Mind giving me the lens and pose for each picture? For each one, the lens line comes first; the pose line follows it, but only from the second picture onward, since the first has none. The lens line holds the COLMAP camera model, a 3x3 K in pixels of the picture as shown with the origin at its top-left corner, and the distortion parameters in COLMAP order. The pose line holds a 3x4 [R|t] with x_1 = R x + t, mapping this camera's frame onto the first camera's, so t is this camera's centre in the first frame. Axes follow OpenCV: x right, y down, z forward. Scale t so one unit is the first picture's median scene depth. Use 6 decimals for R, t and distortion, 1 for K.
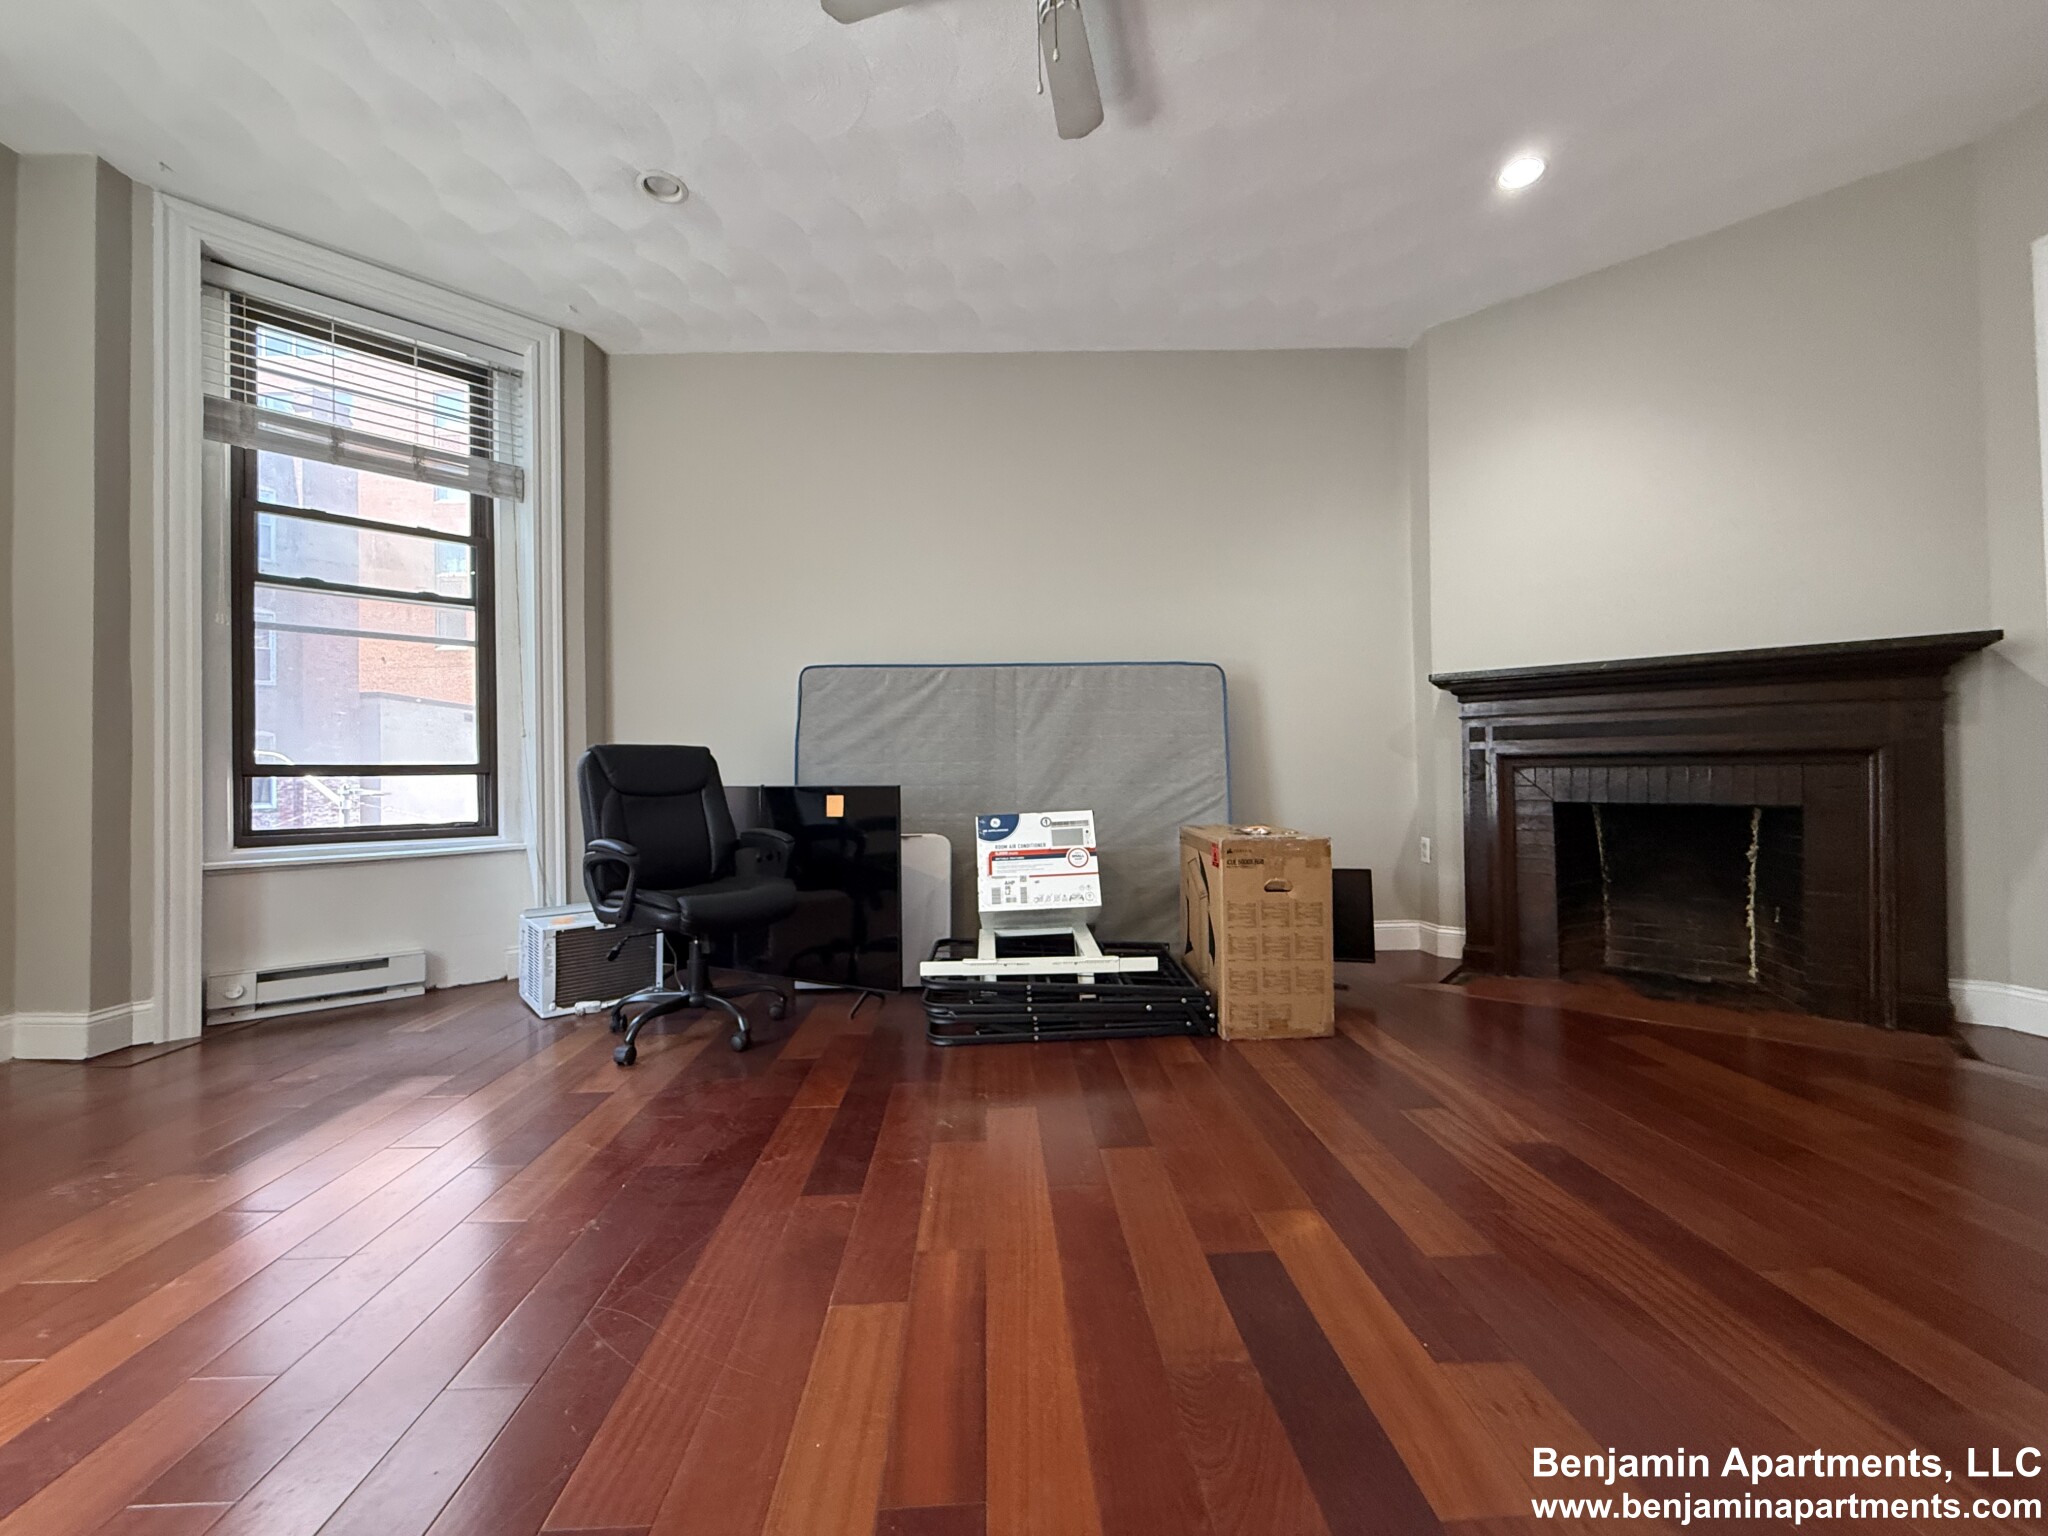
lens RADIAL K [[819.7, 0, 1012.7], [0, 819.7, 778.9], [0, 0, 1]] dist [0.000516, -0.000077]
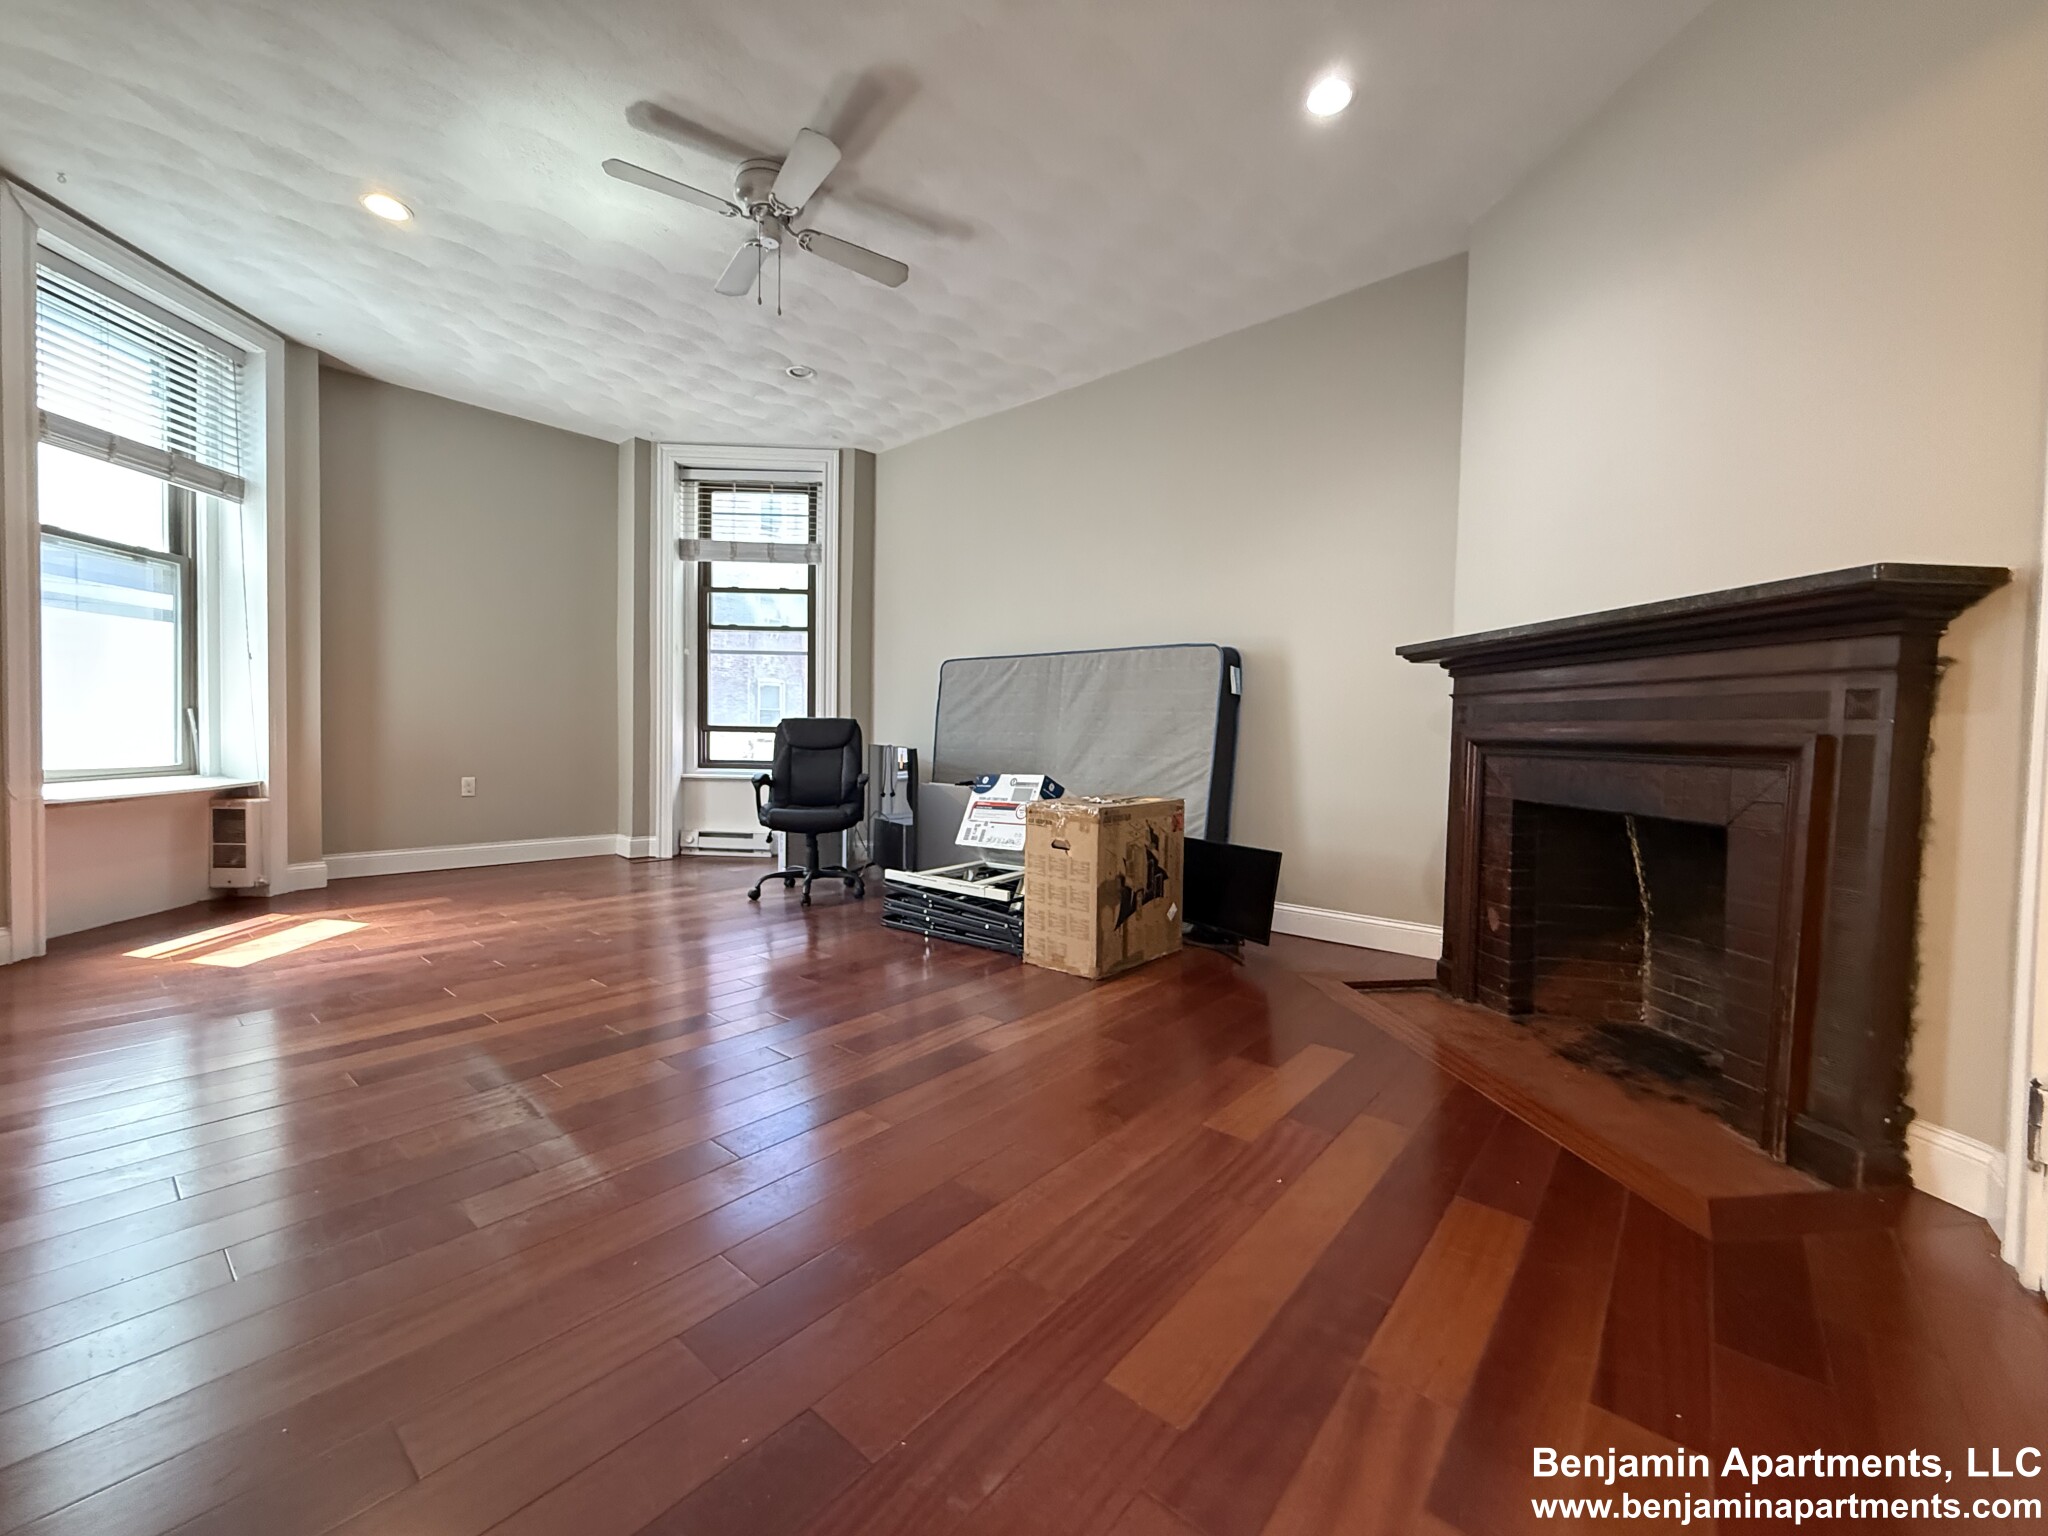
lens RADIAL K [[819.7, 0, 1014.0], [0, 819.7, 773.3], [0, 0, 1]] dist [0.000516, -0.000077]
pose [[0.732756, 0.057805, -0.678032, 0.890059], [-0.030090, 0.998163, 0.052578, -0.026995], [0.679826, -0.018125, 0.733150, 0.069774]]
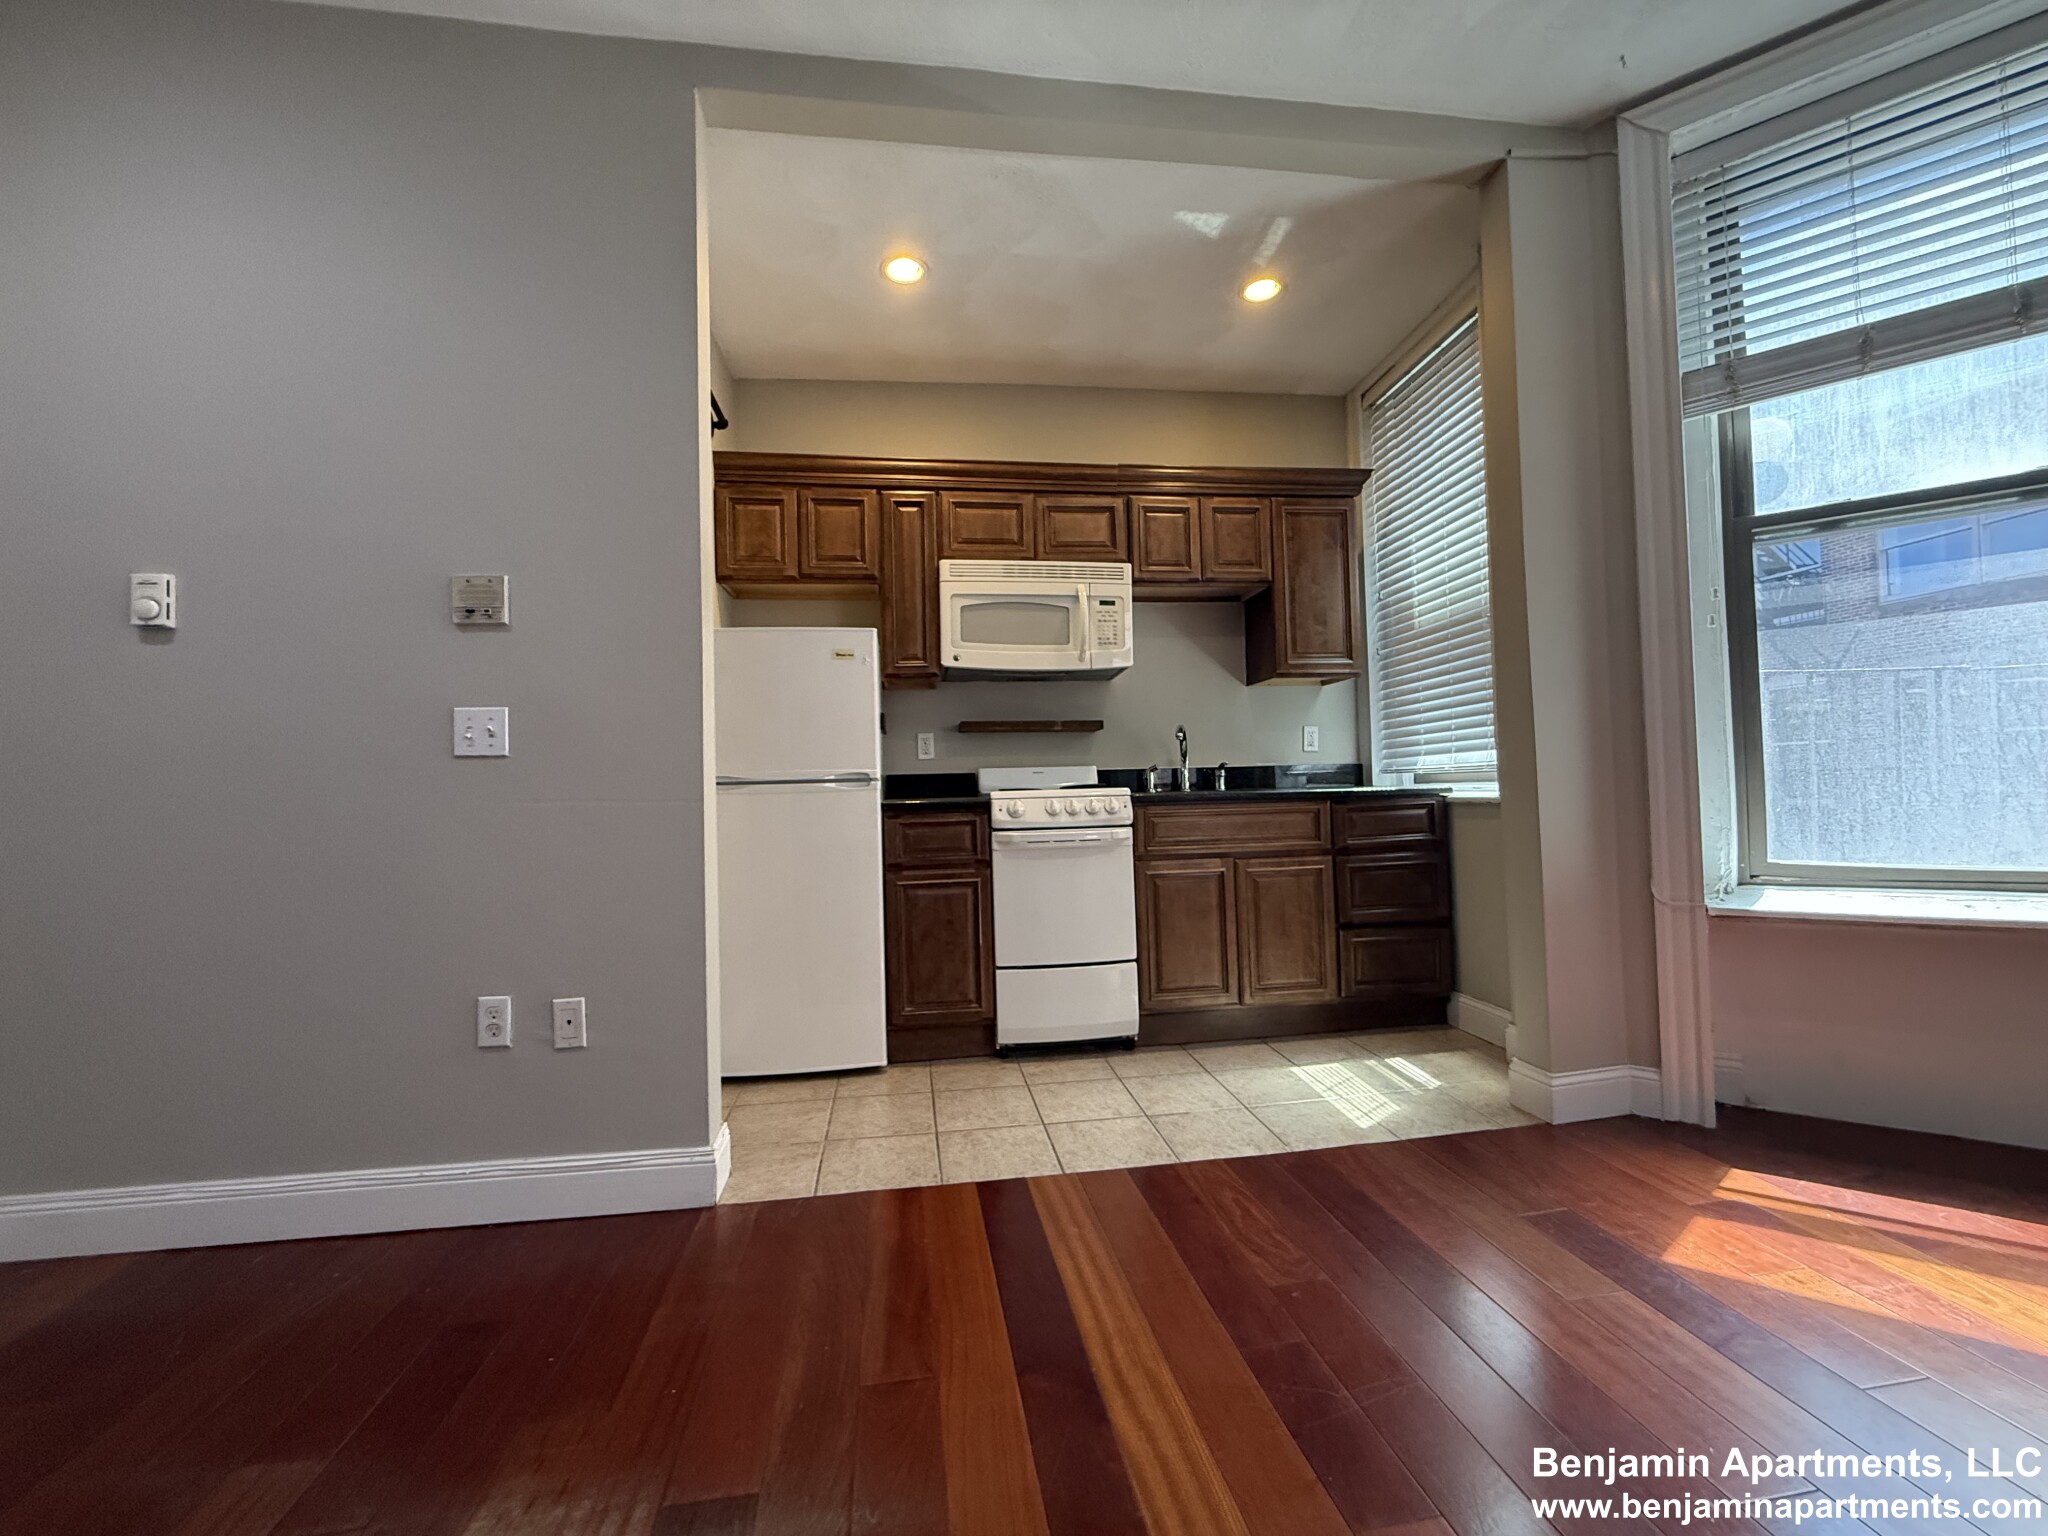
lens RADIAL K [[819.7, 0, 1017.6], [0, 819.7, 766.0], [0, 0, 1]] dist [0.000516, -0.000077]
pose [[-0.993024, 0.042922, -0.109819, 0.033956], [0.045692, 0.998695, -0.022828, -0.041992], [0.108695, -0.027686, -0.993689, 0.636296]]
